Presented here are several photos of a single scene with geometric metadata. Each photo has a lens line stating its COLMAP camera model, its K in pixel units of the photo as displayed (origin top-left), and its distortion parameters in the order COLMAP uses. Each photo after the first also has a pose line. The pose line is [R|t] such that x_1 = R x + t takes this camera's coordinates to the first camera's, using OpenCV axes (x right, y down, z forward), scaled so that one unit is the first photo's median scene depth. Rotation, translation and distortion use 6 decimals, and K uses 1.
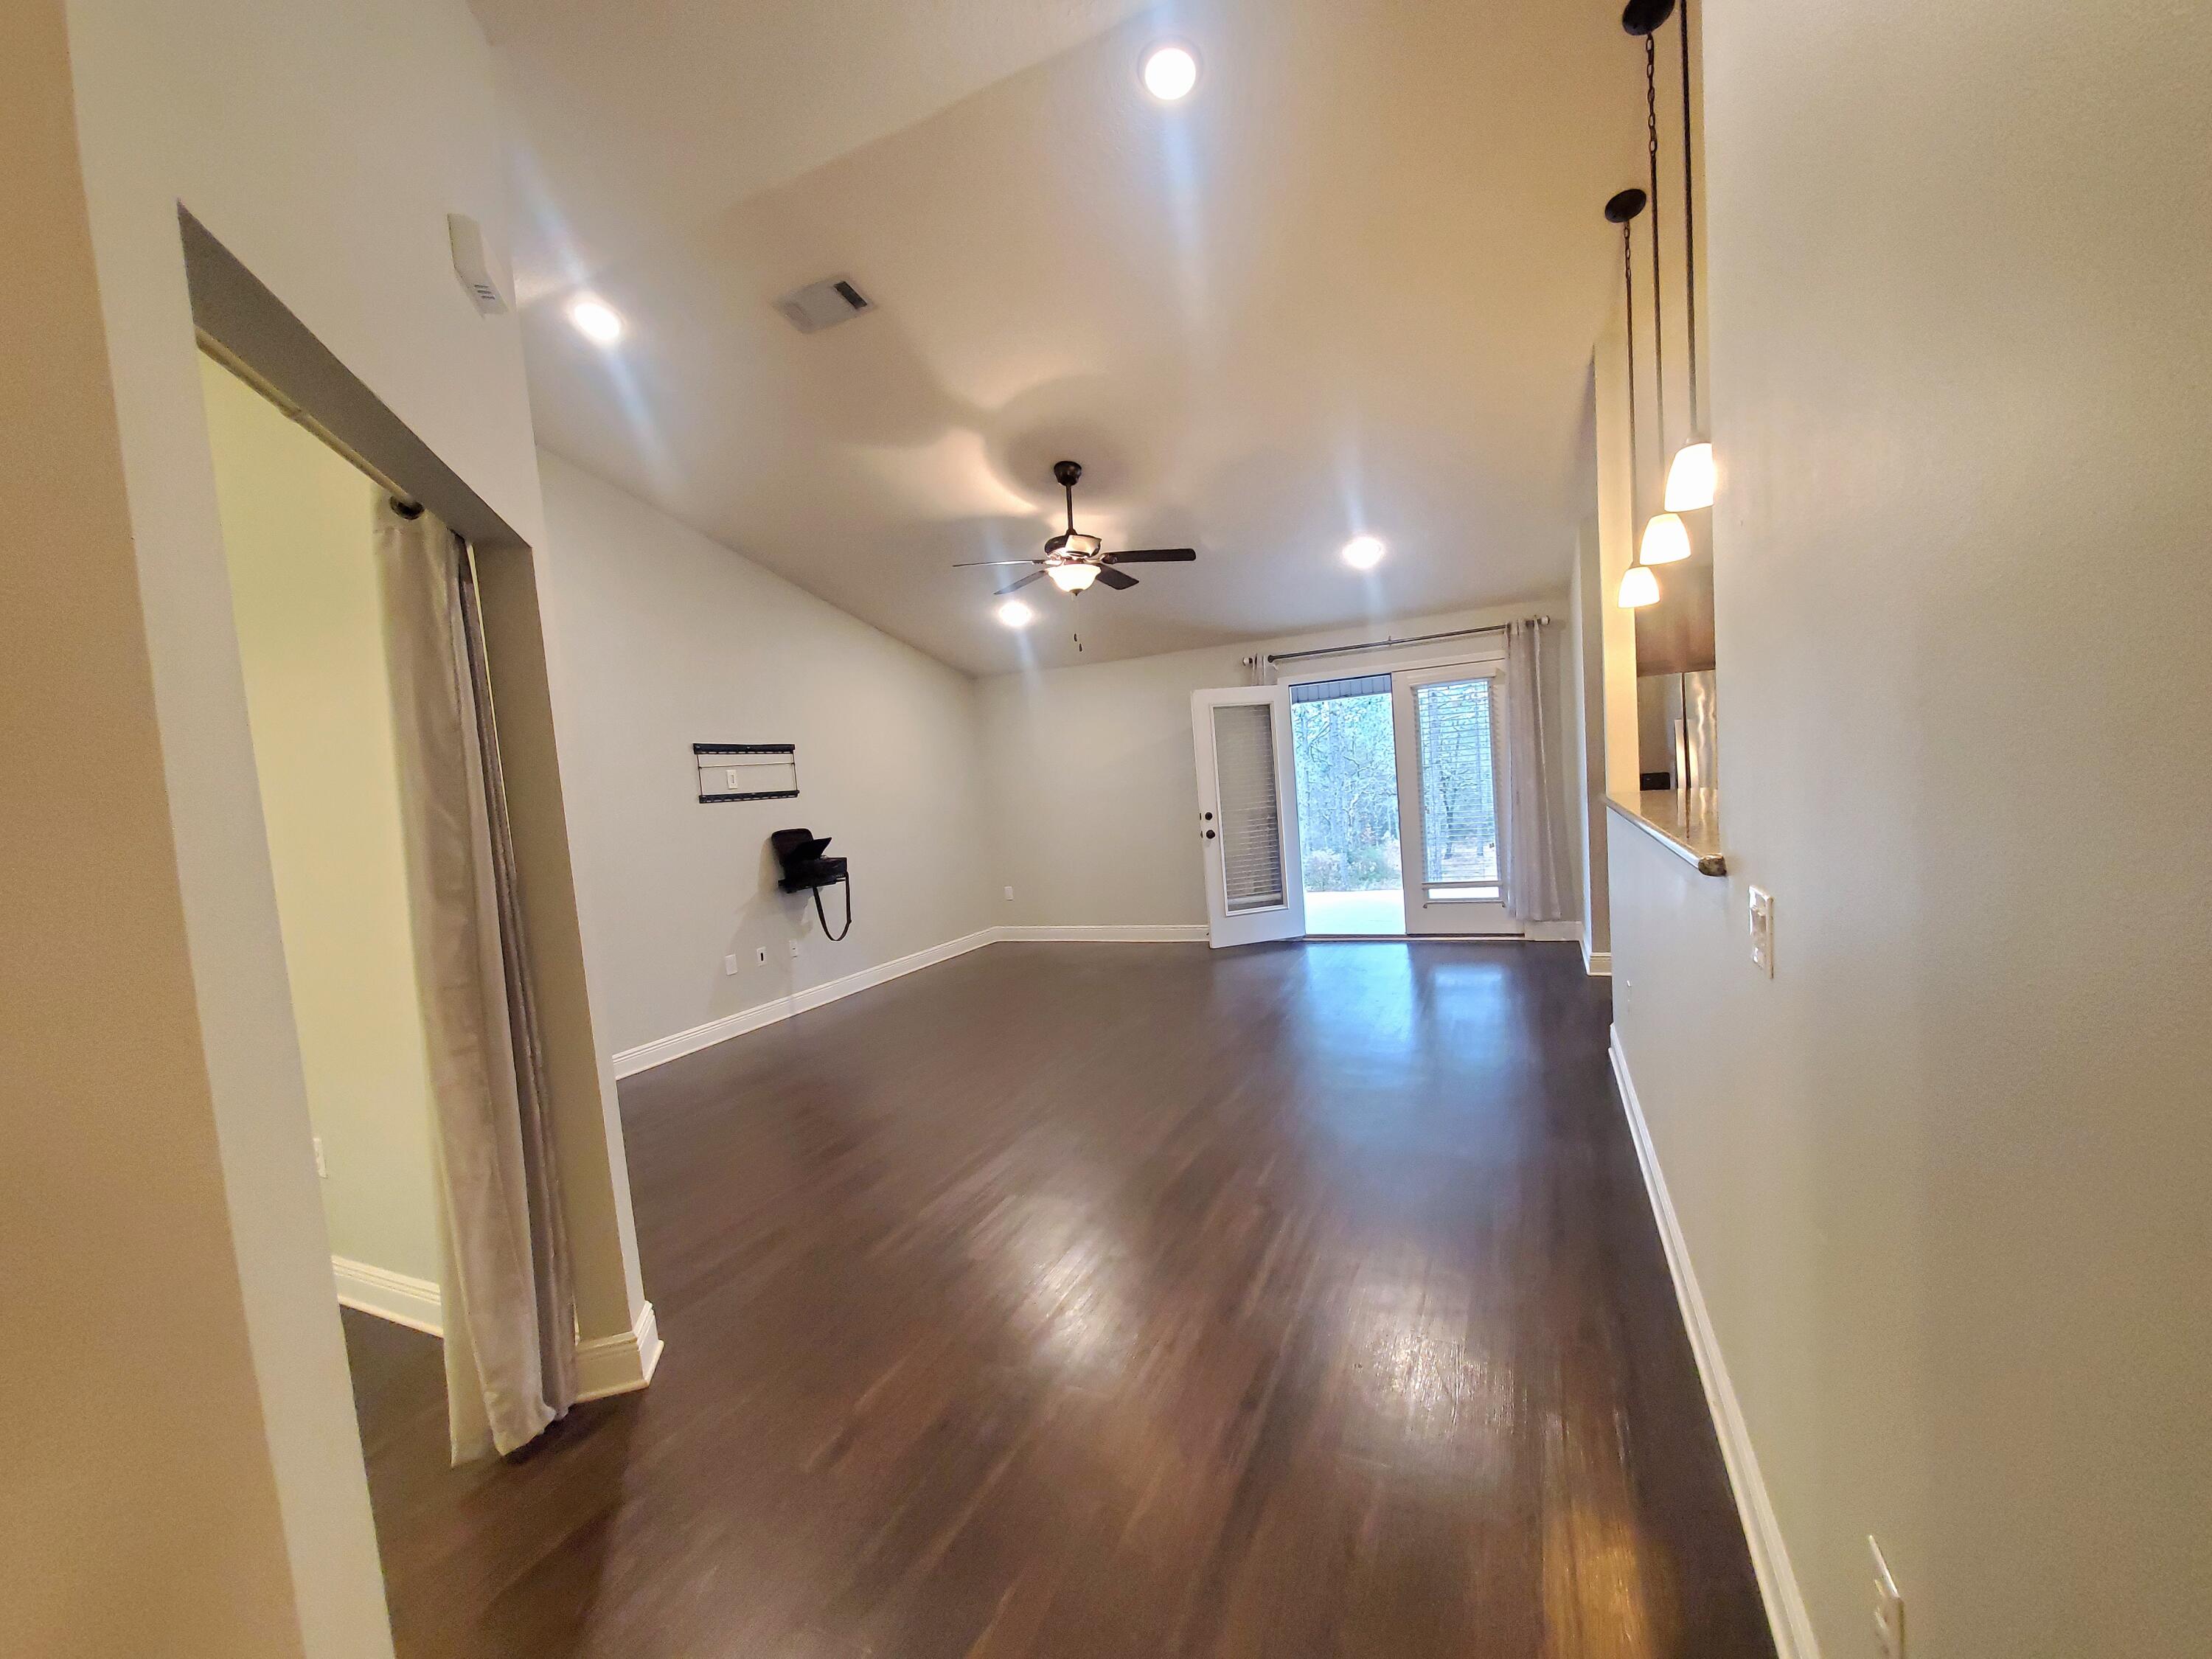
lens RADIAL K [[873.4, 0, 1131.5], [0, 873.4, 845.2], [0, 0, 1]] dist [0.000181, -0.000371]
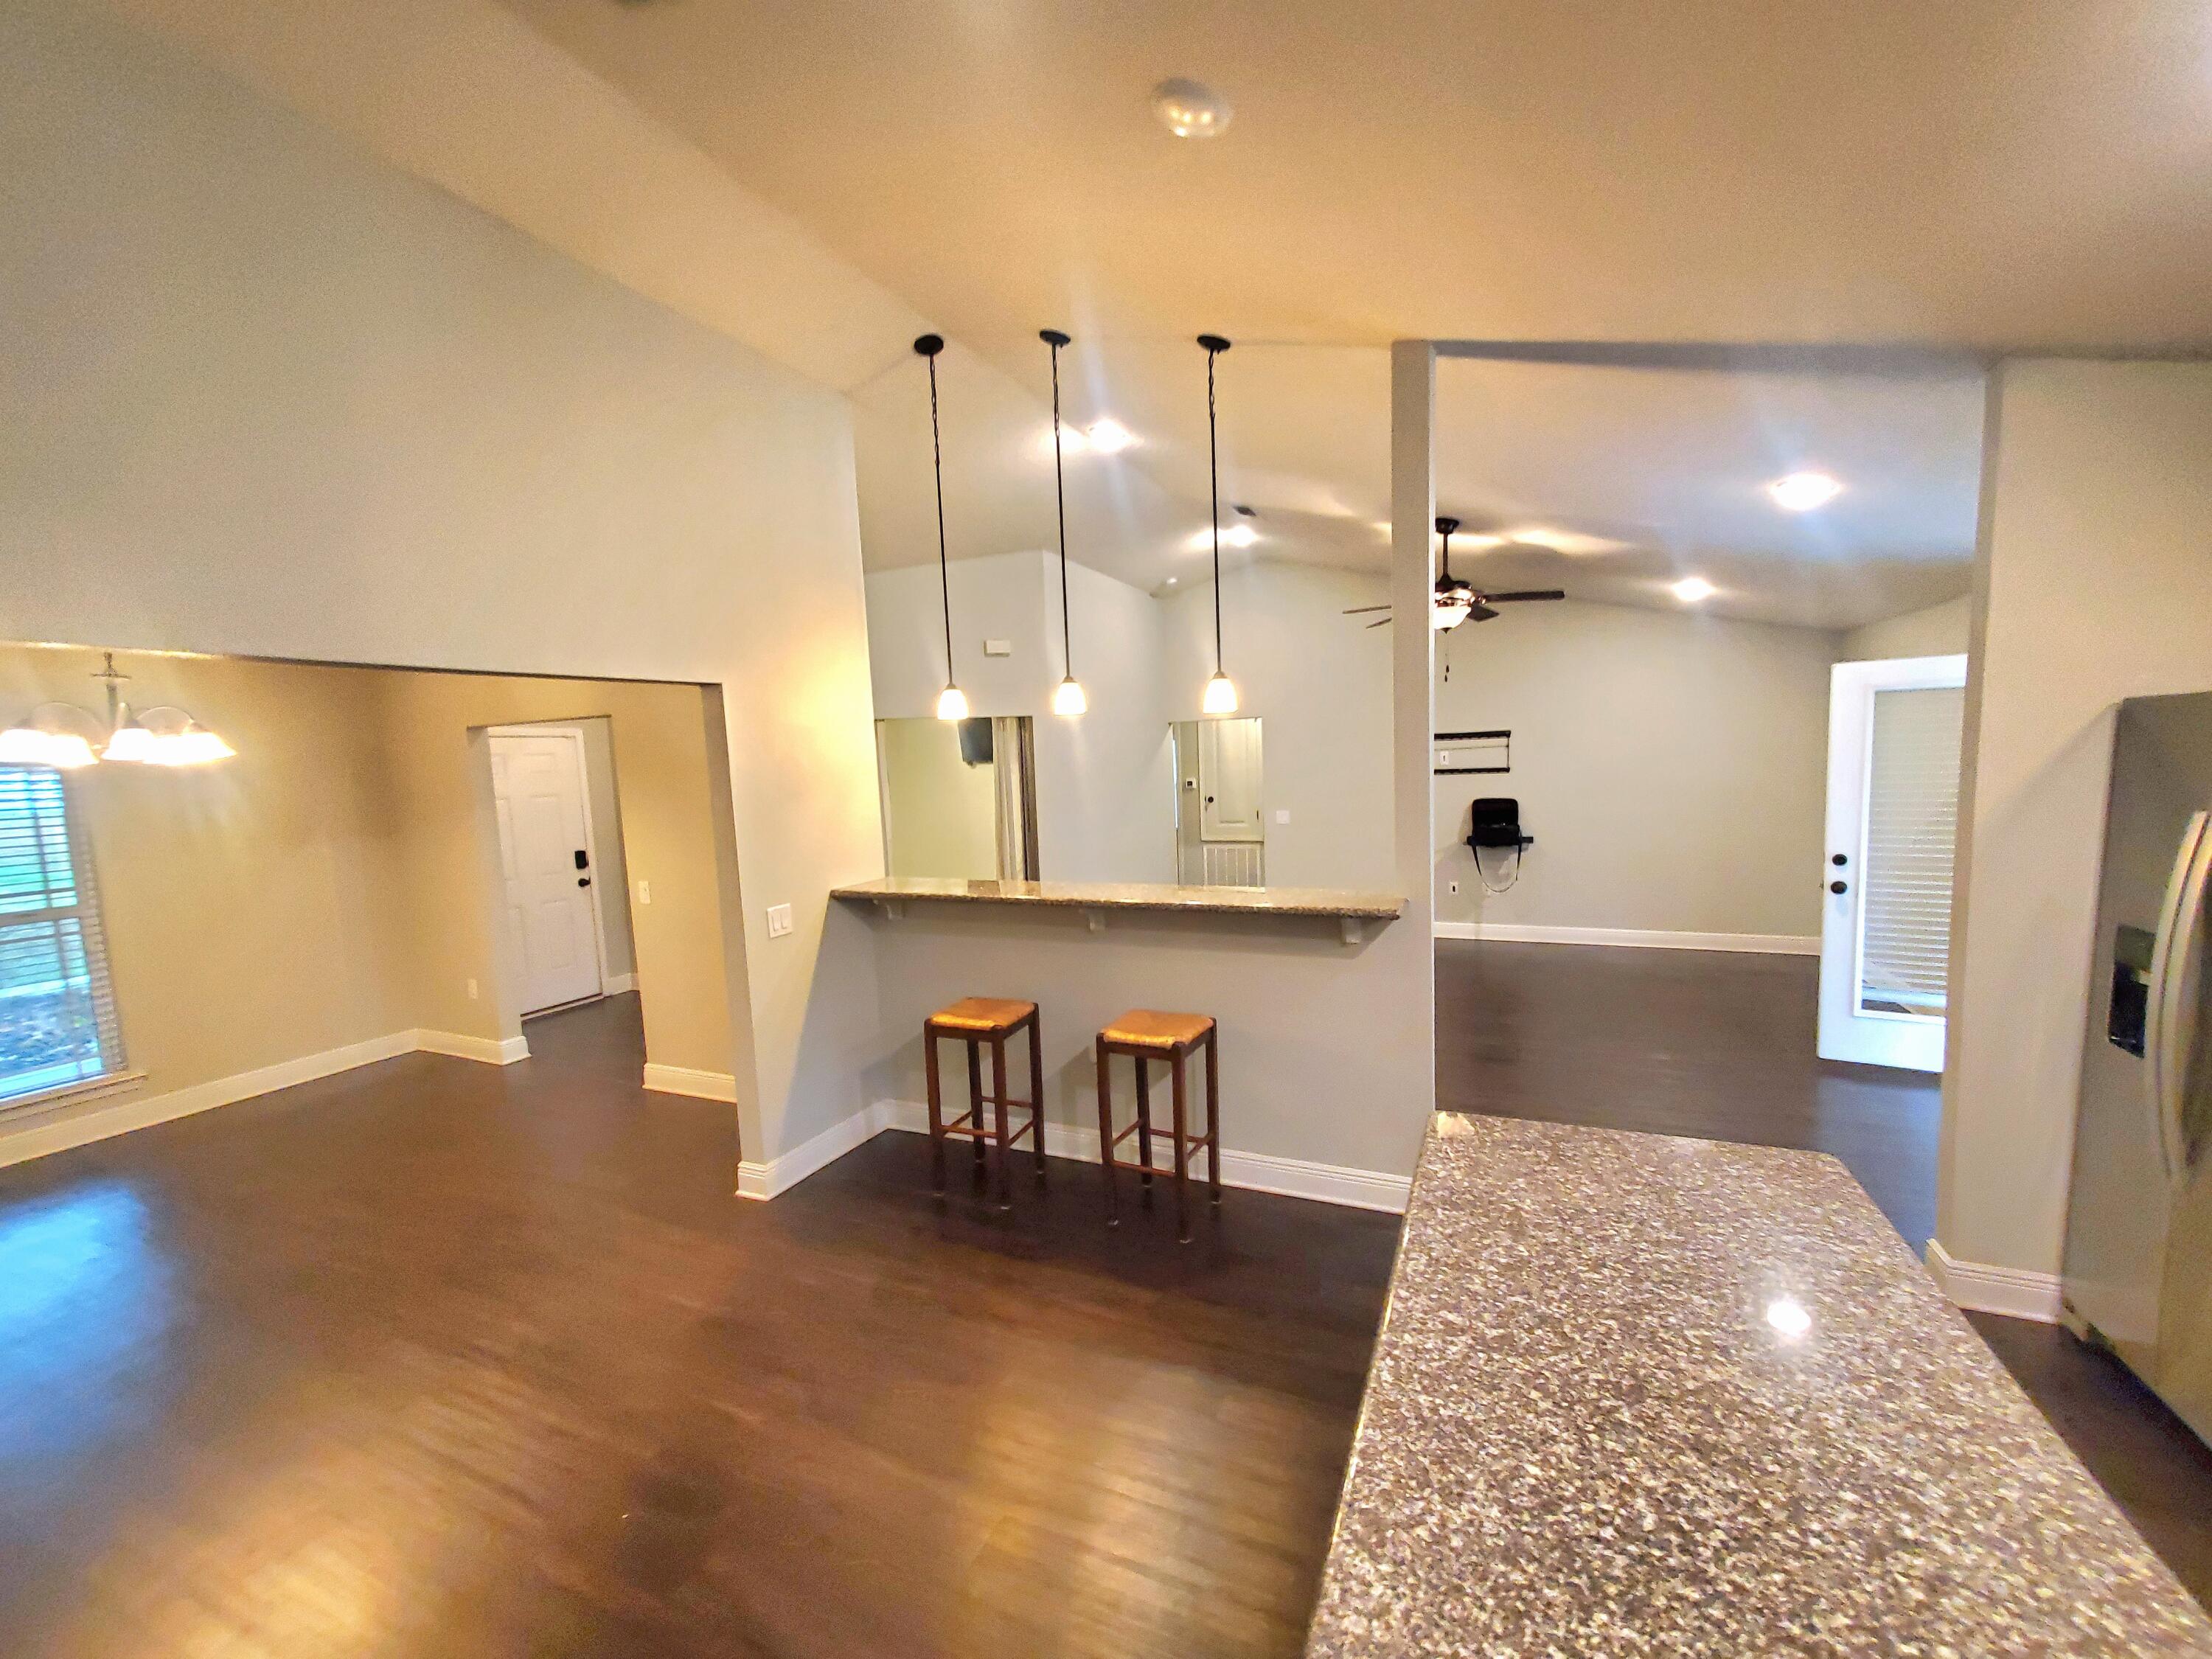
lens RADIAL K [[873.4, 0, 1131.5], [0, 873.4, 845.2], [0, 0, 1]] dist [0.000181, -0.000371]
pose [[0.010554, 0.181206, -0.983389, 0.852872], [-0.037883, 0.982810, 0.180693, -0.157871], [0.999226, 0.035347, 0.017238, 0.443629]]
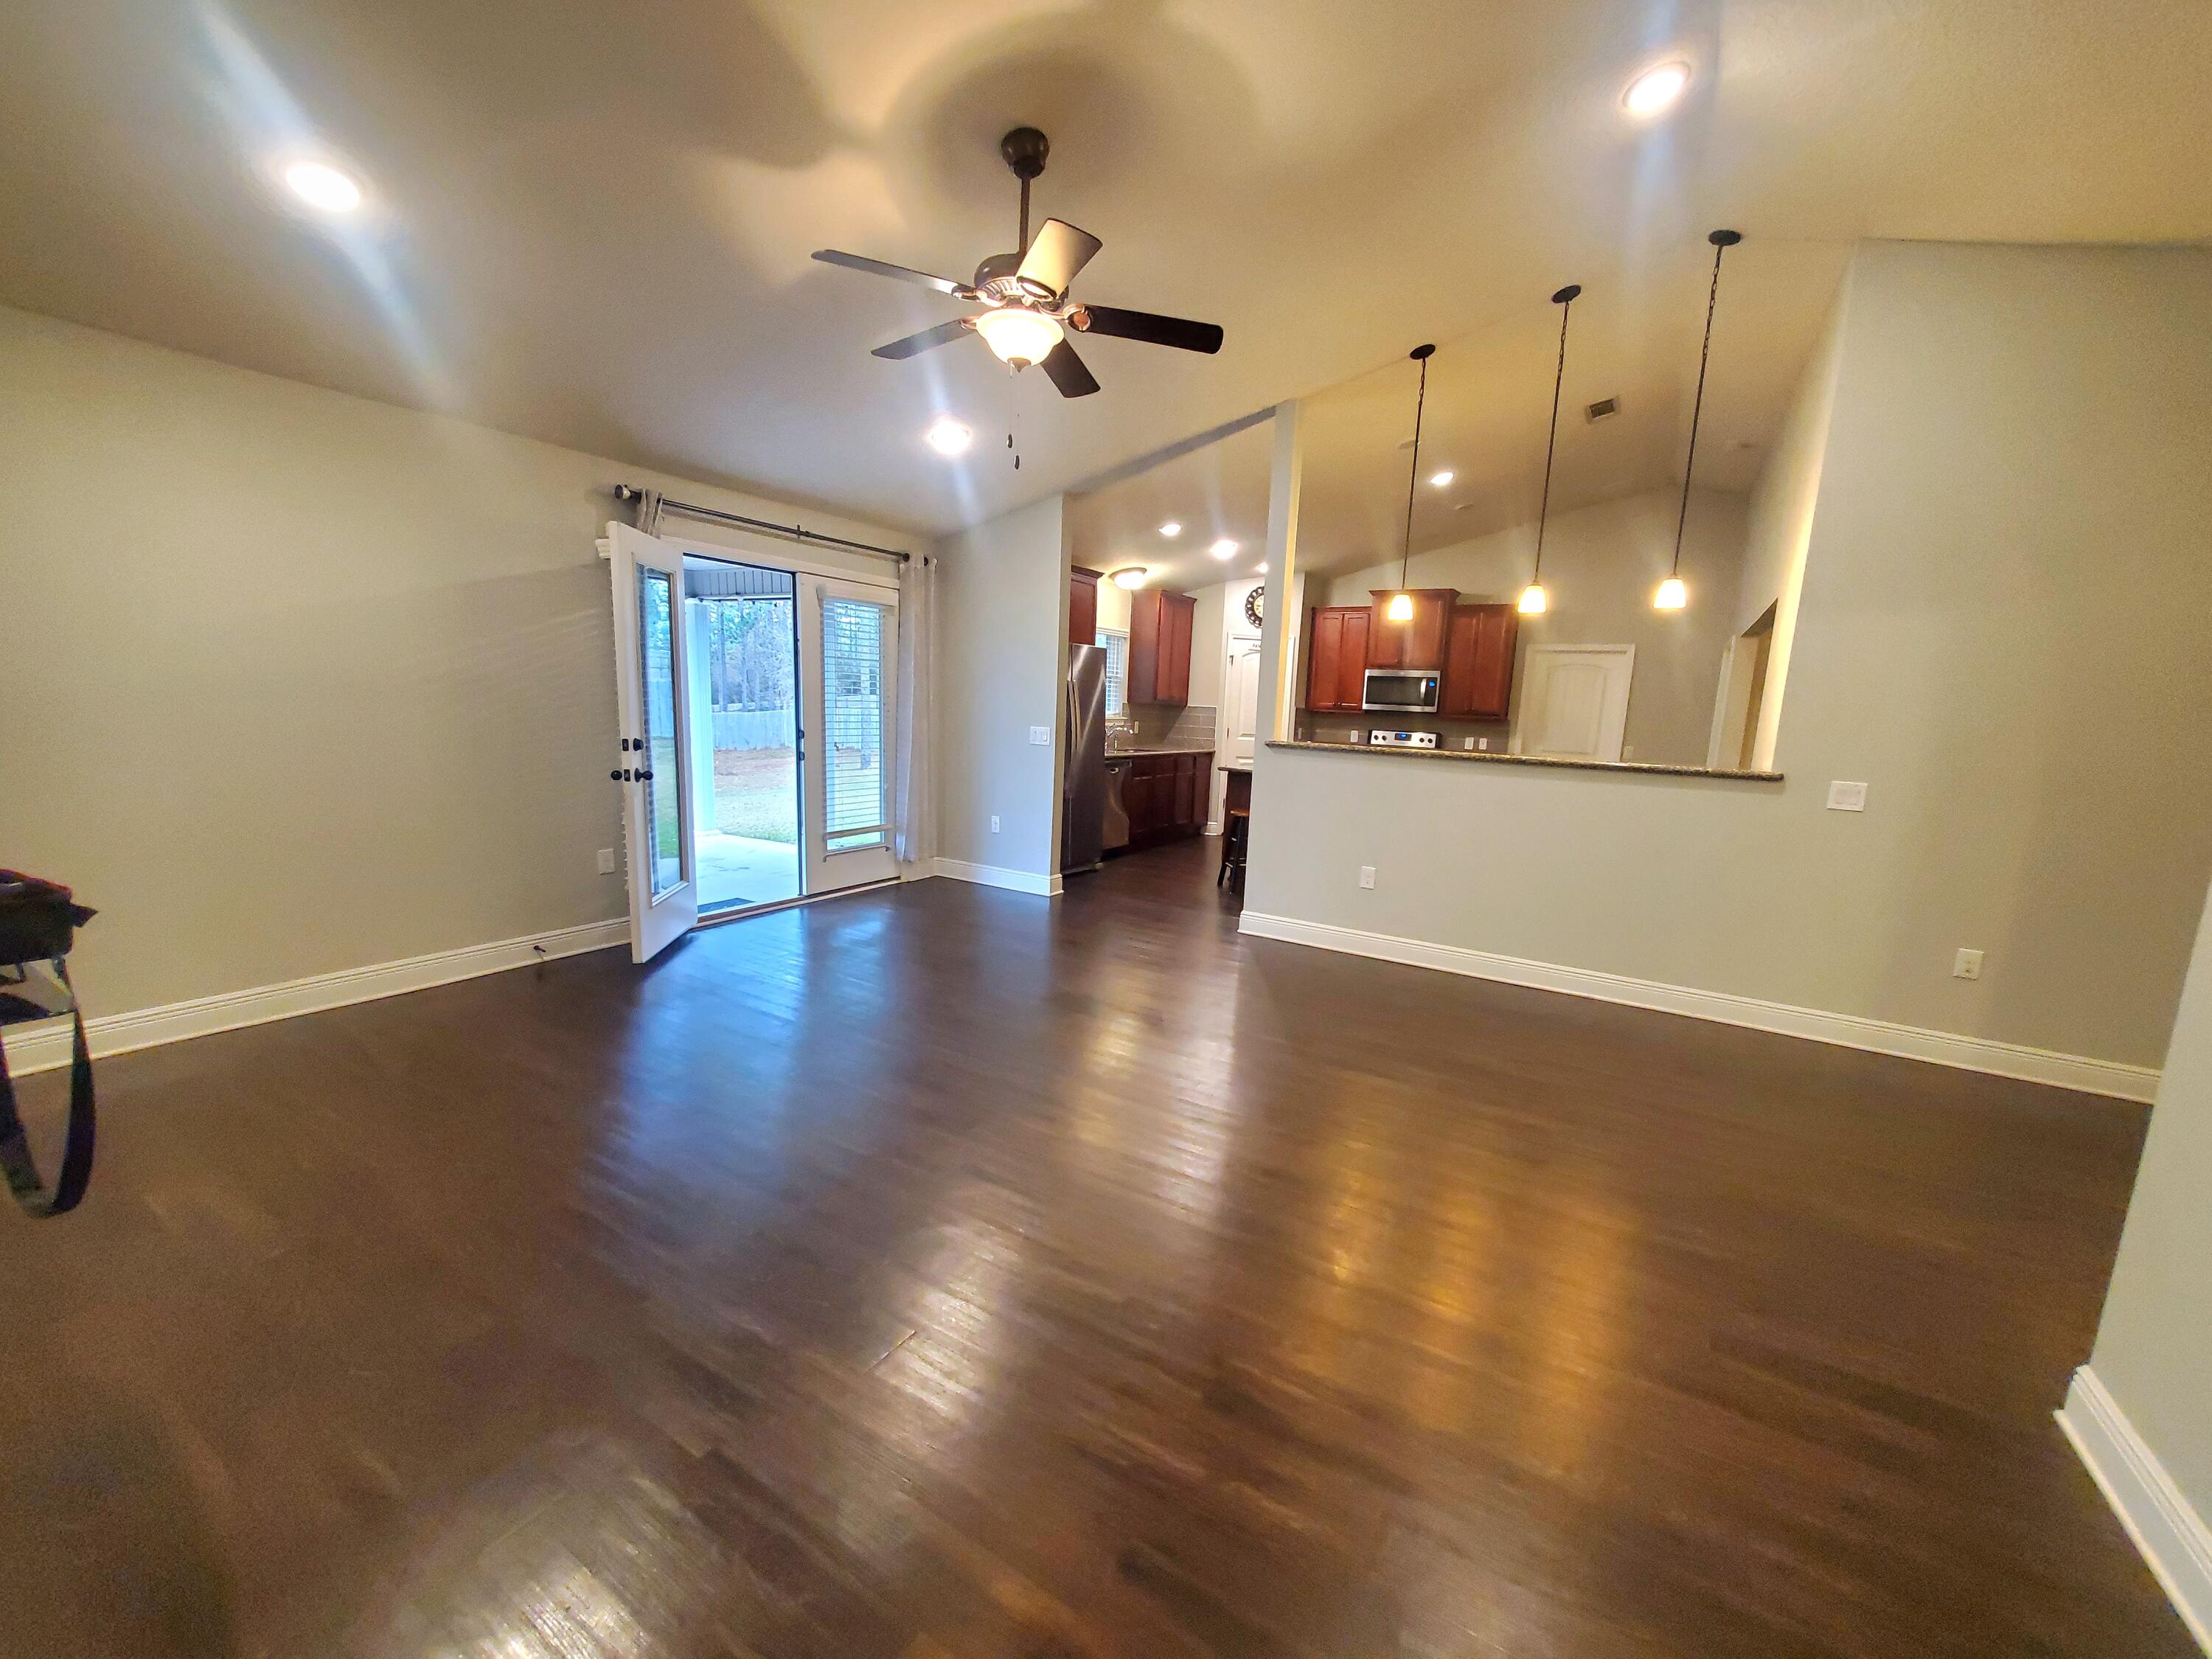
lens RADIAL K [[873.4, 0, 1131.5], [0, 873.4, 845.2], [0, 0, 1]] dist [0.000181, -0.000371]
pose [[0.112257, -0.077800, 0.990629, -0.519250], [0.020544, 0.996899, 0.075965, -0.003492], [-0.993467, 0.011824, 0.113507, 0.658048]]
